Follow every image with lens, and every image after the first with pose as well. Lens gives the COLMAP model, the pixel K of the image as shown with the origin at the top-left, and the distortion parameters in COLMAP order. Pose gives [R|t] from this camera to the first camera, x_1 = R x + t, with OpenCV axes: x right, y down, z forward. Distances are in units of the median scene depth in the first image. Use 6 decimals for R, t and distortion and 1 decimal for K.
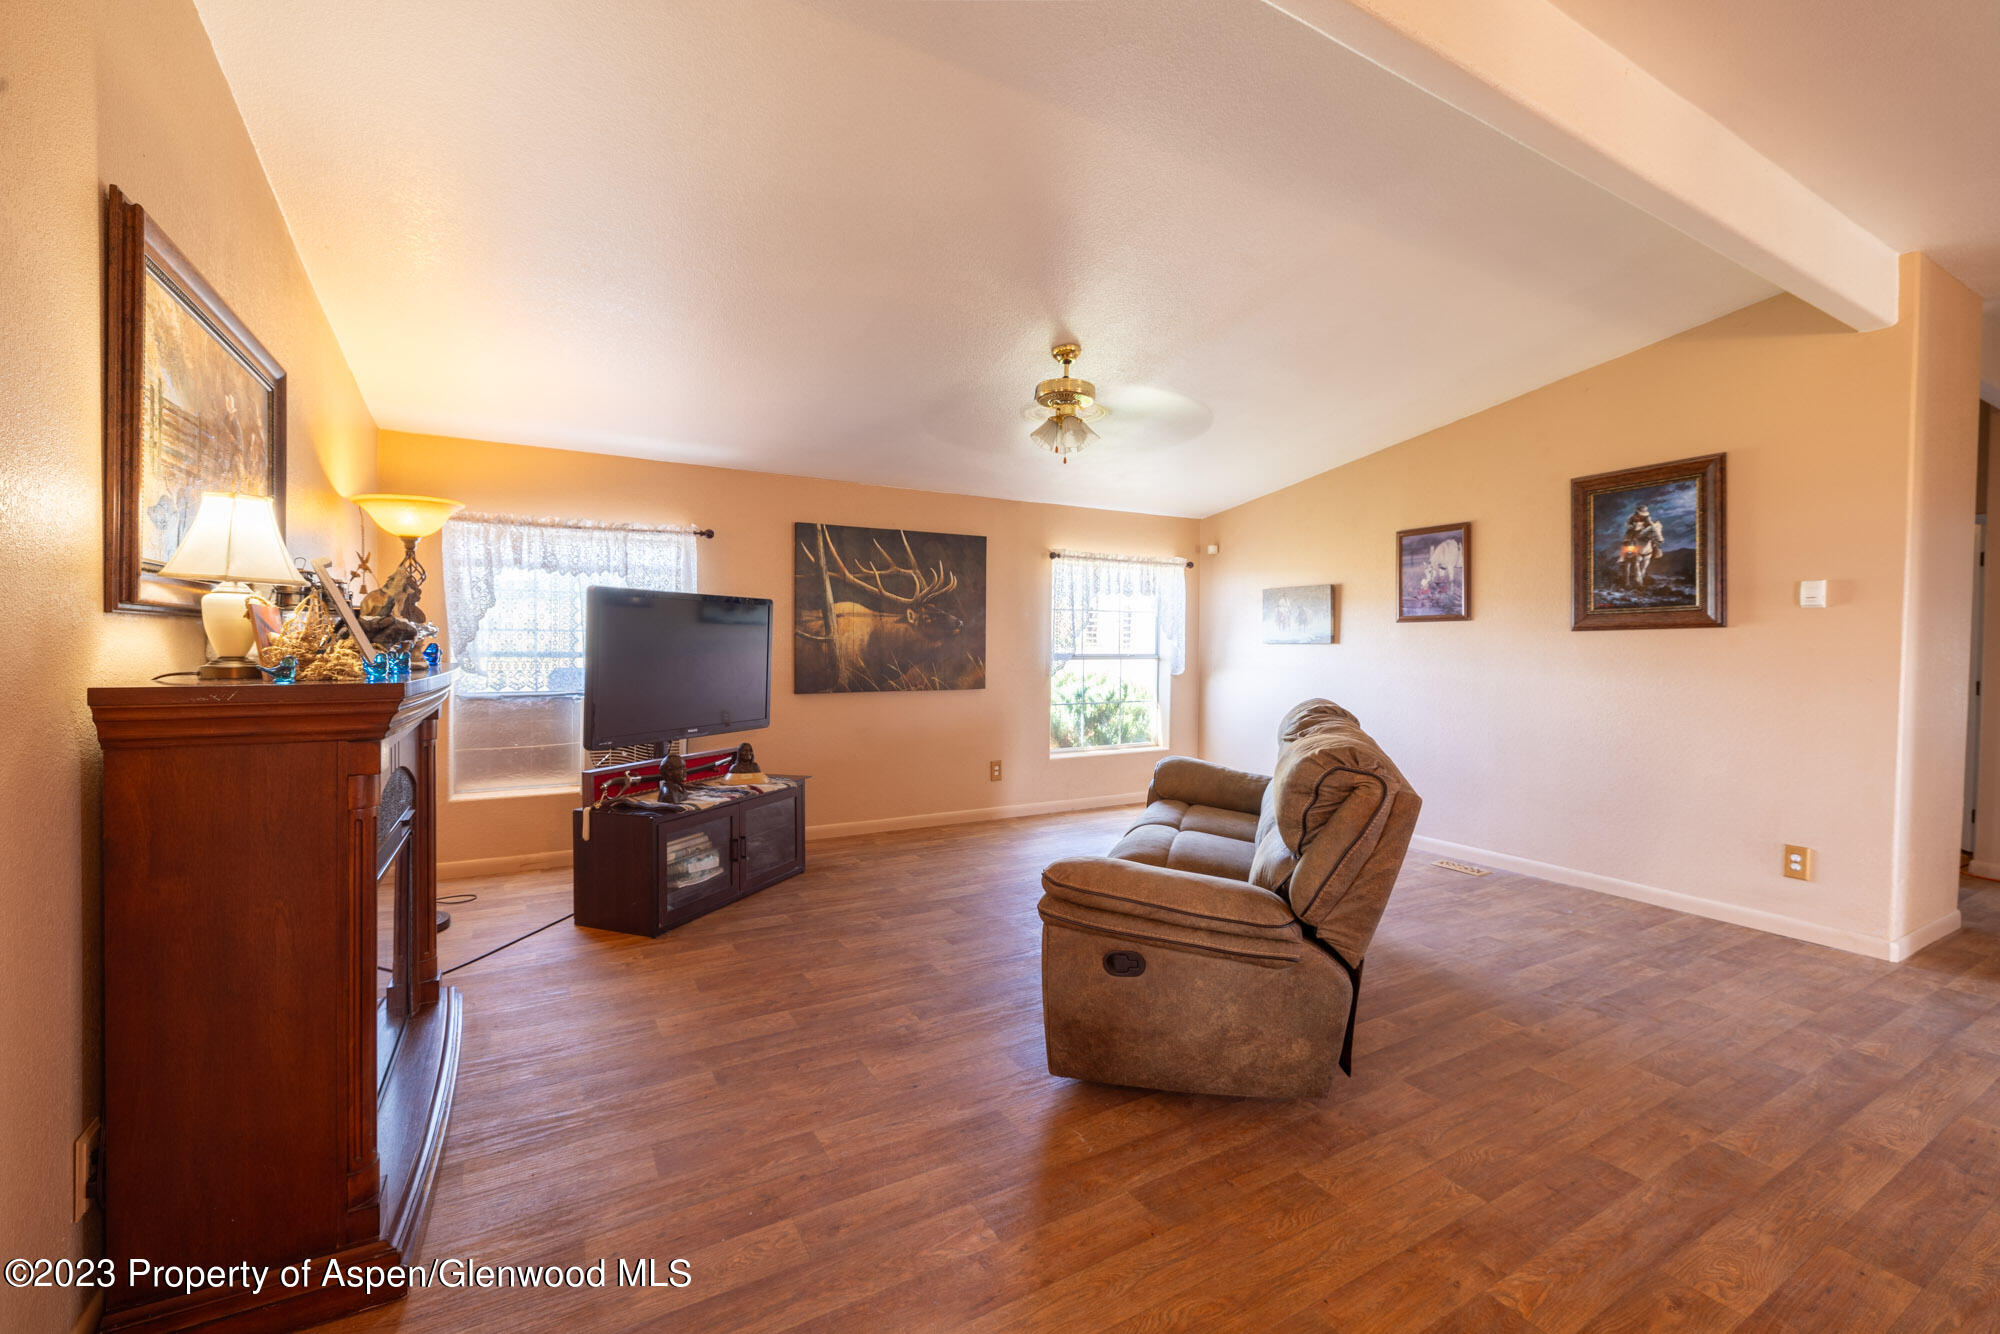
lens RADIAL K [[839.1, 0, 1008.3], [0, 839.1, 661.8], [0, 0, 1]] dist [-0.001352, -0.000522]
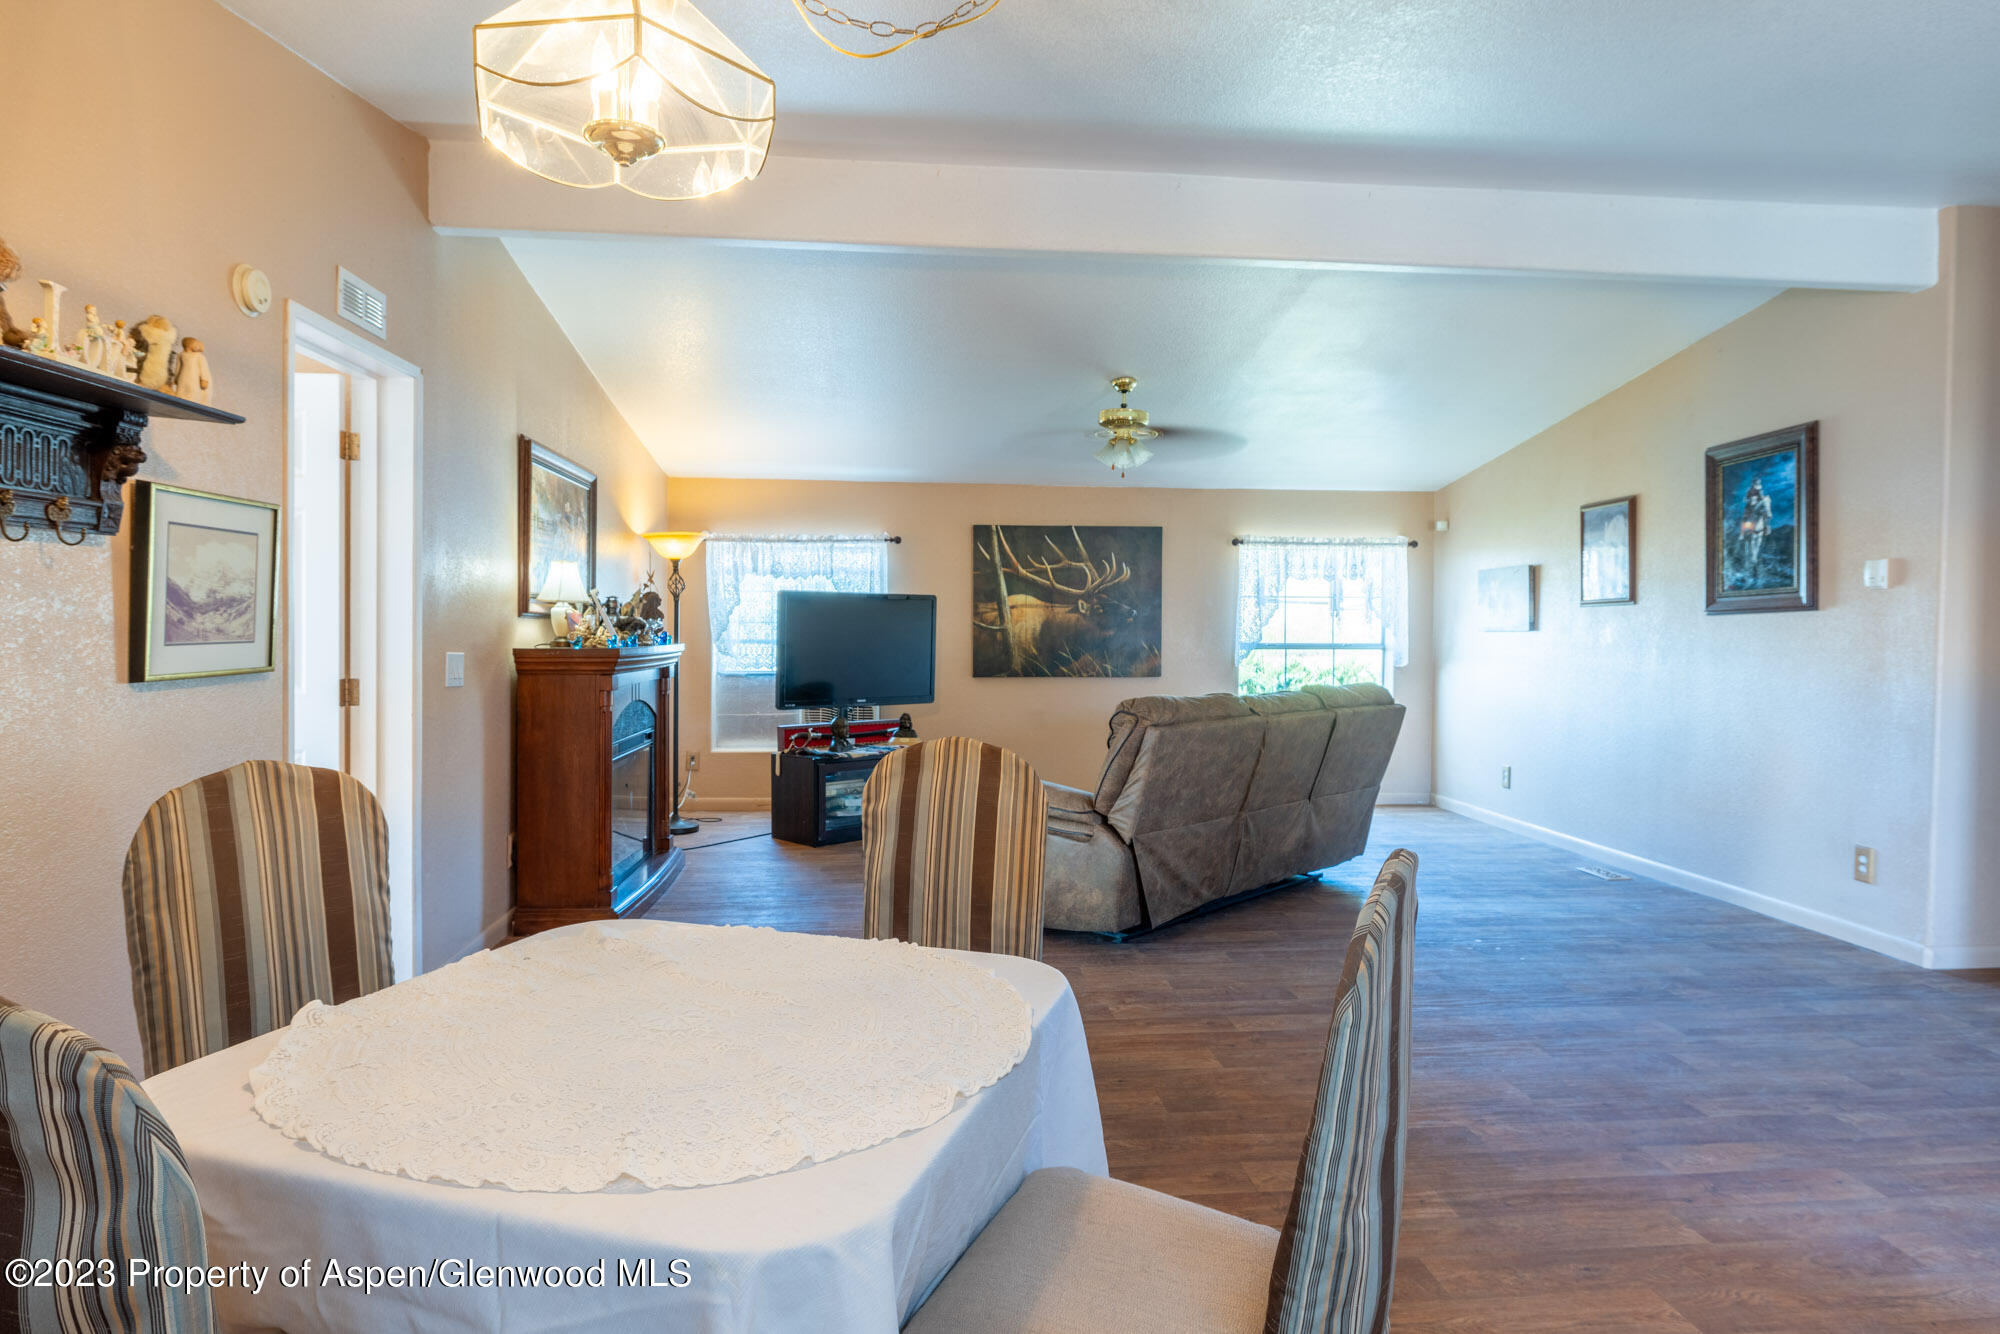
lens RADIAL K [[1152.0, 0, 1000.0], [0, 1152.0, 667.0], [0, 0, 1]] dist [0.000034, -0.000187]
pose [[0.908473, 0.009191, -0.417843, 0.489323], [-0.007198, 0.999954, 0.006344, 0.016408], [0.417882, -0.002756, 0.908497, -0.447276]]
